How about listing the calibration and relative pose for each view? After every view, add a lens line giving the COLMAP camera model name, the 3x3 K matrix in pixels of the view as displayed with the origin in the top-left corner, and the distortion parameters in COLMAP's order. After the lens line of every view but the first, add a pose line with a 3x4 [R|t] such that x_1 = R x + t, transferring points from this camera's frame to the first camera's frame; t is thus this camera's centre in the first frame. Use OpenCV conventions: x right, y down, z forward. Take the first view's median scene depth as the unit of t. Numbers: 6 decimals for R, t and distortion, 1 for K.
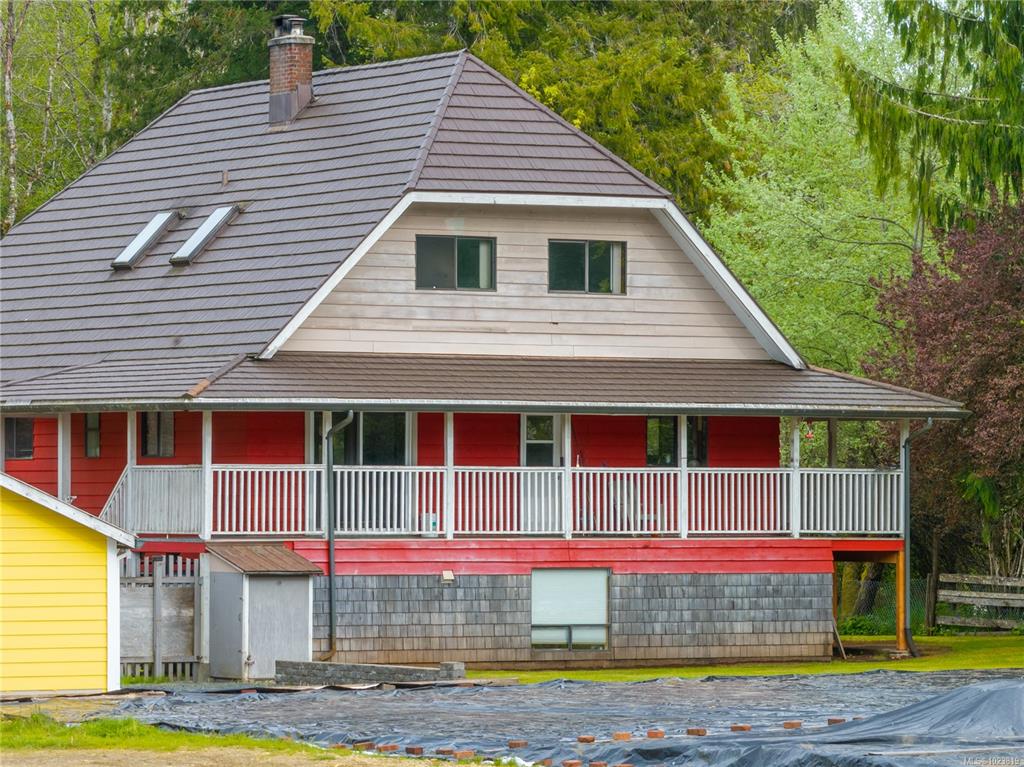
lens RADIAL K [[5040.7, 0, 512.0], [0, 5040.7, 383.5], [0, 0, 1]] dist [0.185397, -0.444794]
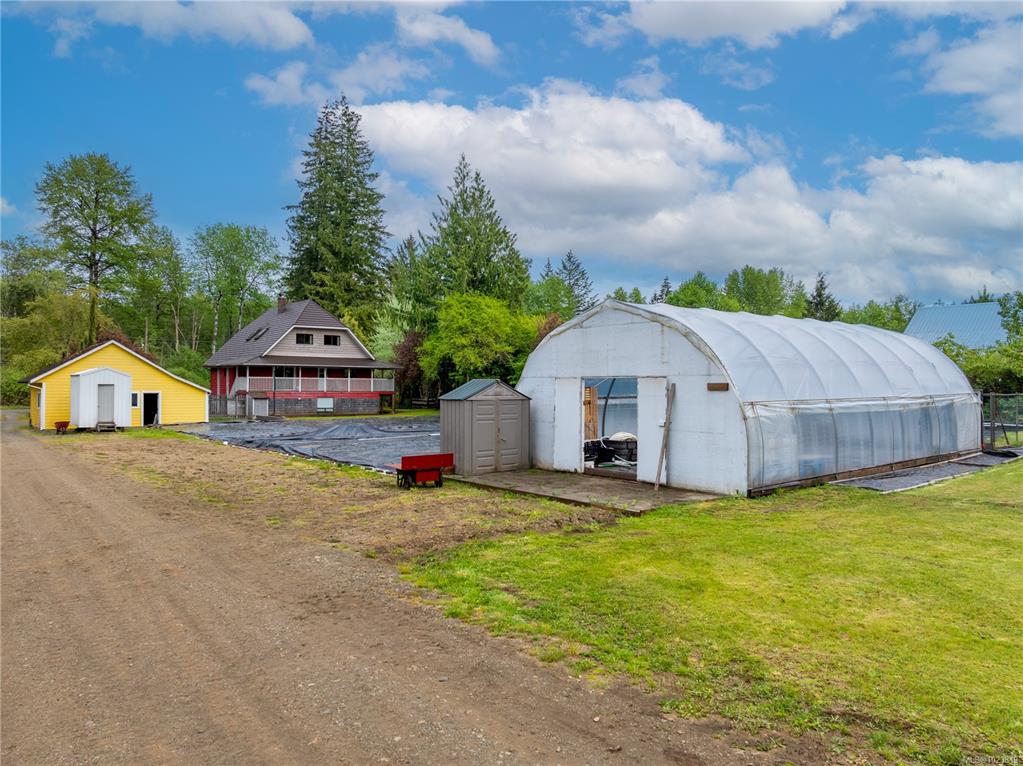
lens RADIAL K [[724.3, 0, 511.5], [0, 724.3, 383.0], [0, 0, 1]] dist [-0.012057, -0.036944]
pose [[0.990463, 0.004835, 0.137695, 0.100088], [-0.007206, 0.999834, 0.016726, 0.007832], [-0.137591, -0.017559, 0.990334, 0.228131]]
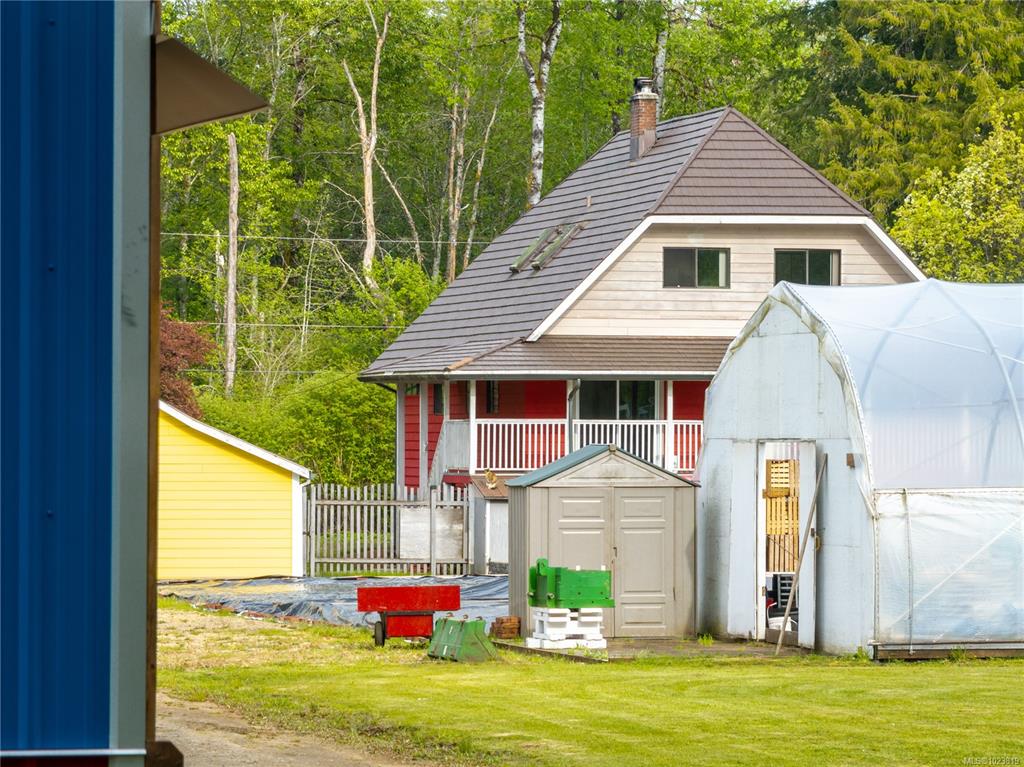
lens RADIAL K [[5040.7, 0, 512.0], [0, 5040.7, 383.5], [0, 0, 1]] dist [0.185397, -0.444794]
pose [[0.953237, -0.001641, -0.302219, 0.350172], [0.004746, 0.999943, 0.009540, -0.006360], [0.302186, -0.010528, 0.953191, -0.289664]]
